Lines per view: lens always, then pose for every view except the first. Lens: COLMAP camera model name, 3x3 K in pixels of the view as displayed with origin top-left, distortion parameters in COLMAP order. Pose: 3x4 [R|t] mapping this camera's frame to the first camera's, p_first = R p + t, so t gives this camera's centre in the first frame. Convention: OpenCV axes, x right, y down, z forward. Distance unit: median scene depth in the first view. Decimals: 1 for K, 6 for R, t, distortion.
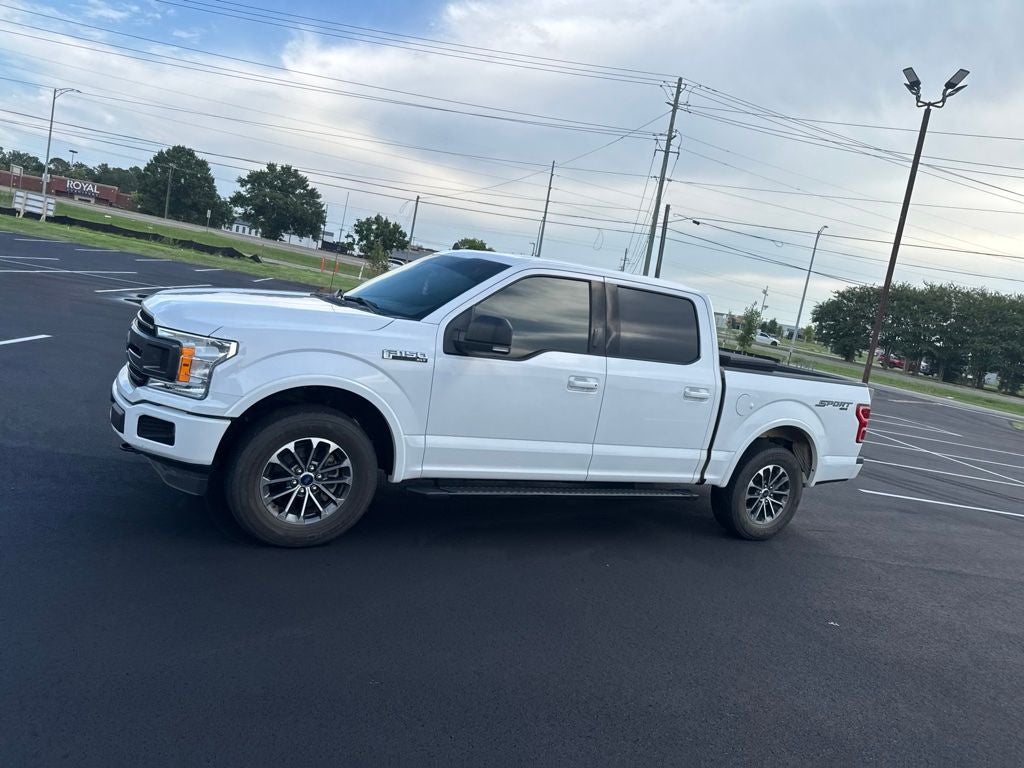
lens RADIAL K [[720.2, 0, 507.7], [0, 720.2, 394.7], [0, 0, 1]] dist [0.033697, -0.033530]
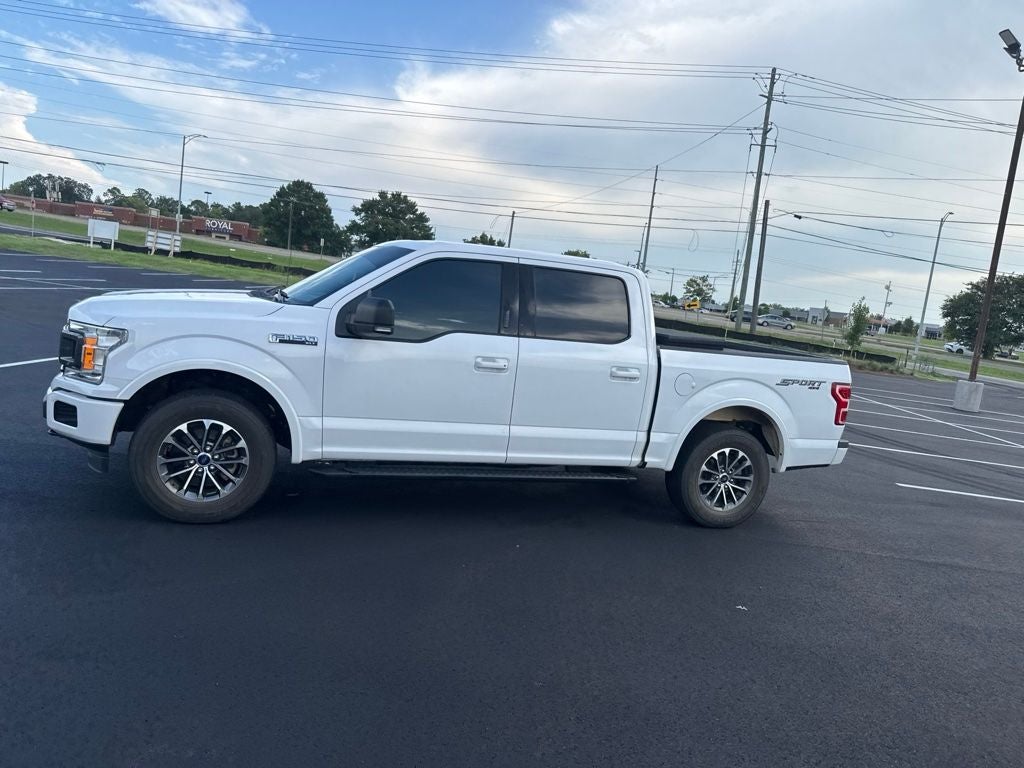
lens RADIAL K [[720.2, 0, 509.3], [0, 720.2, 401.9], [0, 0, 1]] dist [0.033697, -0.033530]
pose [[0.987402, -0.027197, -0.155879, 0.028173], [0.025844, 0.999609, -0.010700, 0.004783], [0.156109, 0.006537, 0.987718, 0.001700]]
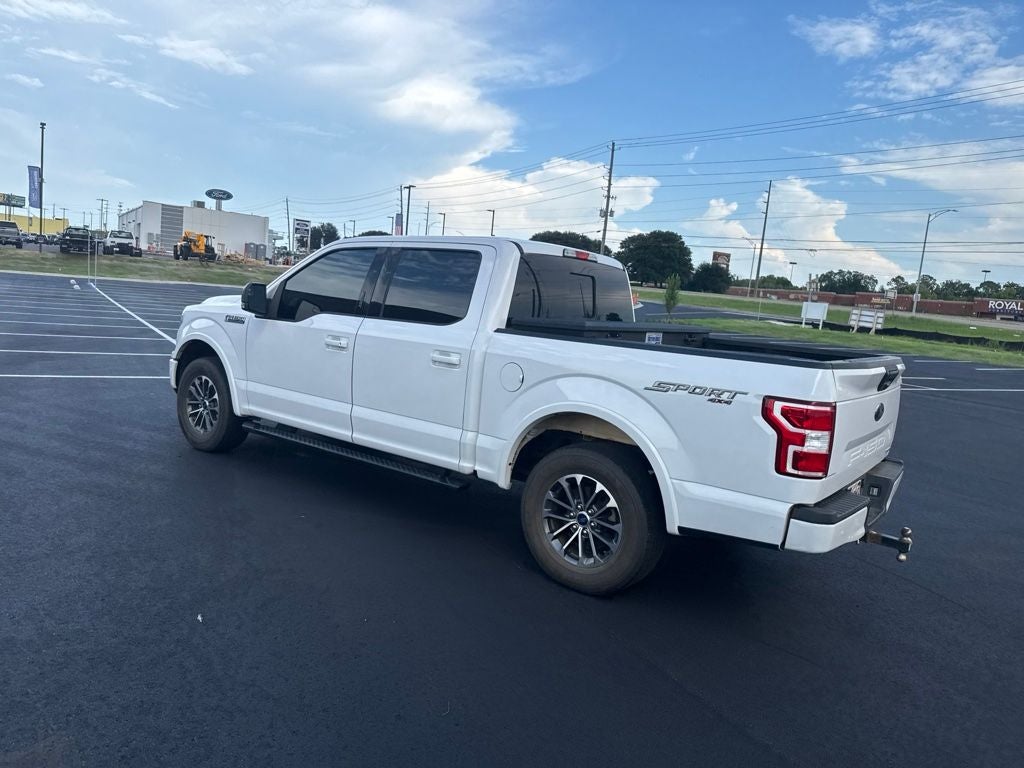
lens RADIAL K [[720.2, 0, 514.8], [0, 720.2, 402.2], [0, 0, 1]] dist [0.033697, -0.033530]
pose [[0.426511, 0.000310, -0.904482, 0.115638], [-0.141442, 0.987720, -0.066359, 0.010259], [0.893355, 0.156234, 0.421317, 0.079672]]
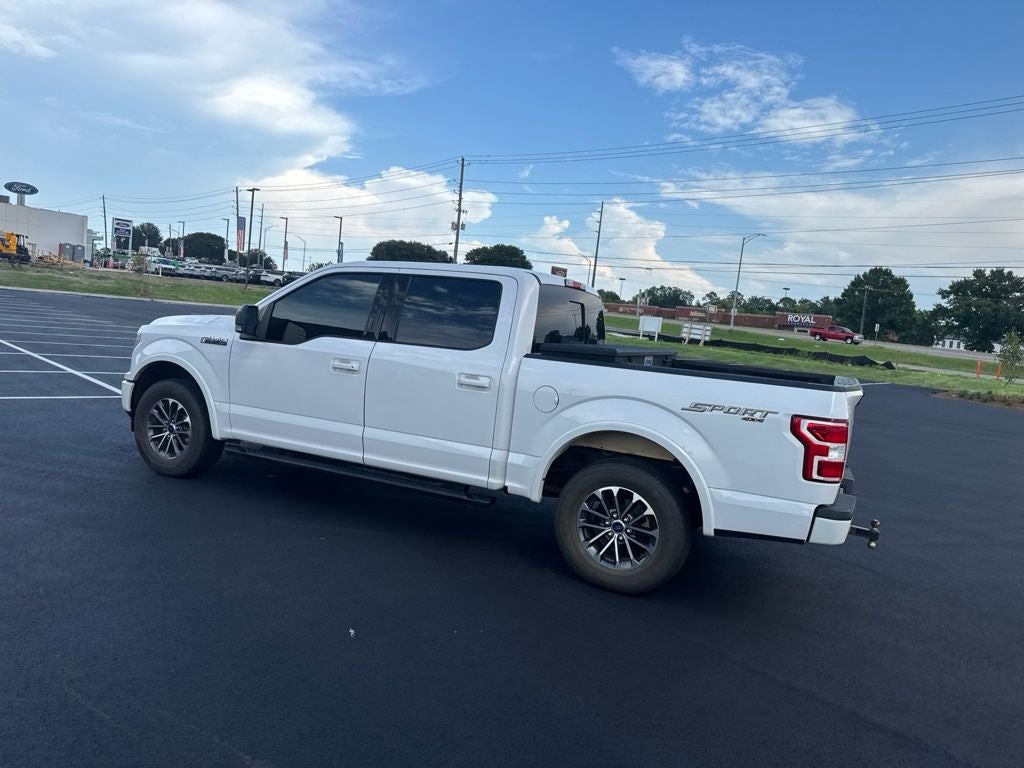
lens RADIAL K [[720.2, 0, 512.1], [0, 720.2, 395.9], [0, 0, 1]] dist [0.033697, -0.033530]
pose [[0.608855, -0.026433, -0.792841, 0.108738], [-0.105939, 0.987783, -0.114287, 0.012368], [0.786176, 0.153577, 0.598616, 0.055893]]
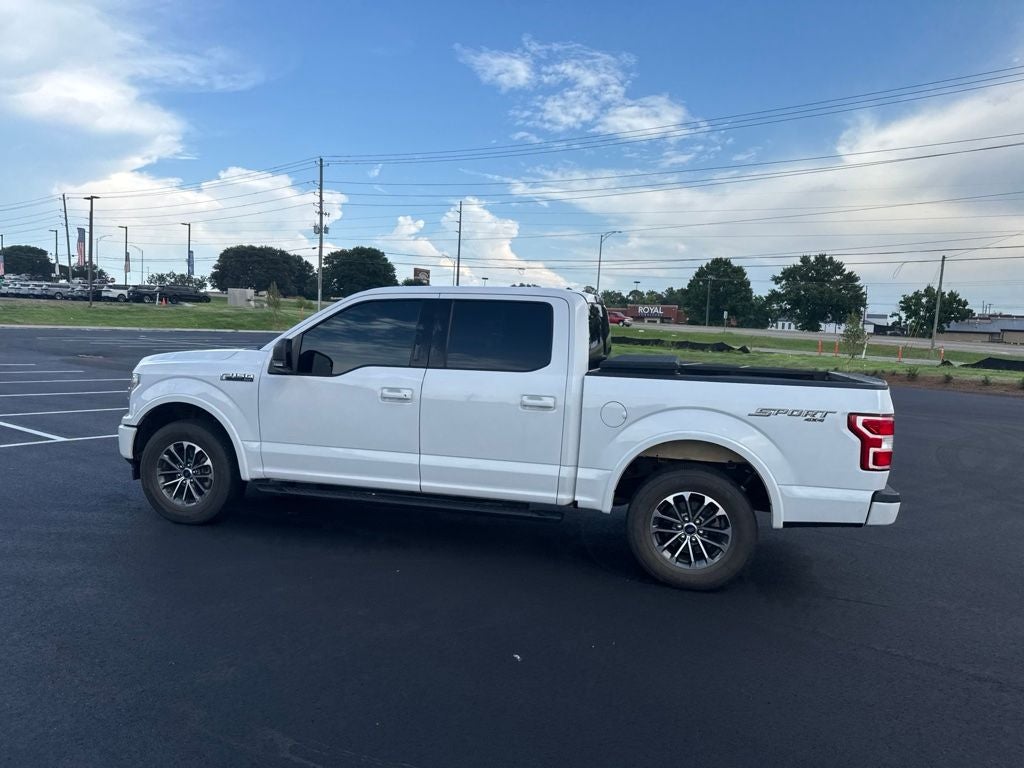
lens RADIAL K [[720.2, 0, 511.3], [0, 720.2, 416.1], [0, 0, 1]] dist [0.033697, -0.033530]
pose [[0.740342, -0.057216, -0.669791, 0.092803], [-0.012183, 0.995066, -0.098469, 0.011636], [0.672119, 0.081061, 0.735992, 0.033703]]
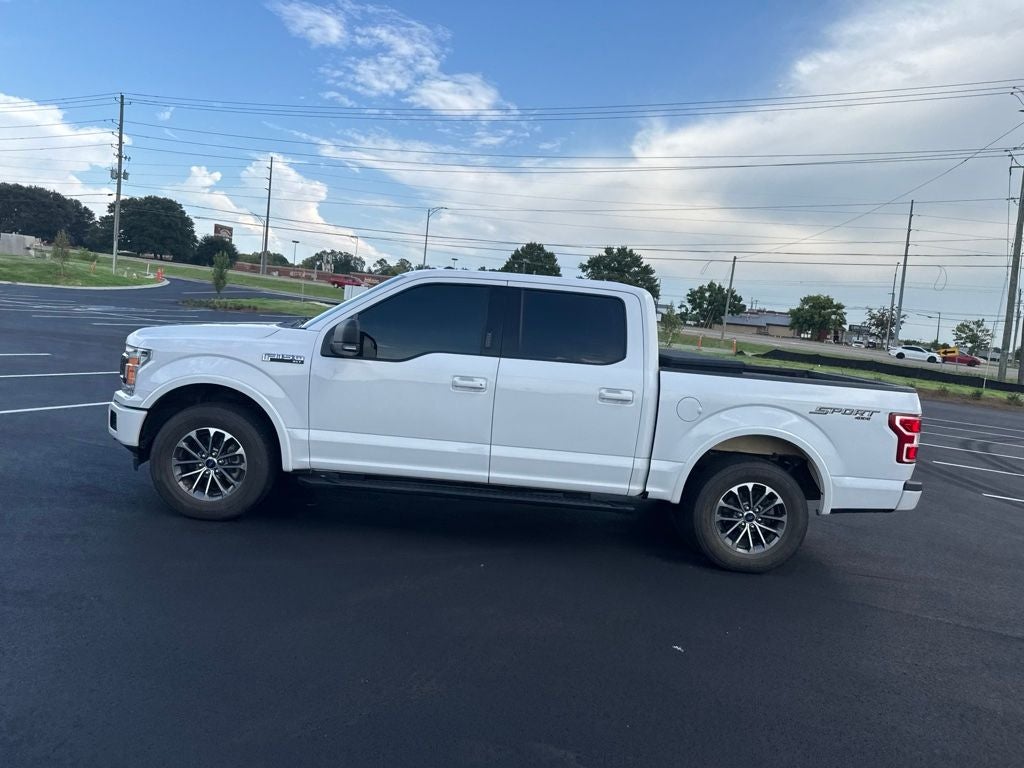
lens RADIAL K [[720.2, 0, 509.1], [0, 720.2, 405.8], [0, 0, 1]] dist [0.033697, -0.033530]
pose [[0.890665, -0.026697, -0.453876, 0.061412], [-0.010848, 0.996742, -0.079917, 0.009603], [0.454531, 0.076103, 0.887474, 0.011903]]
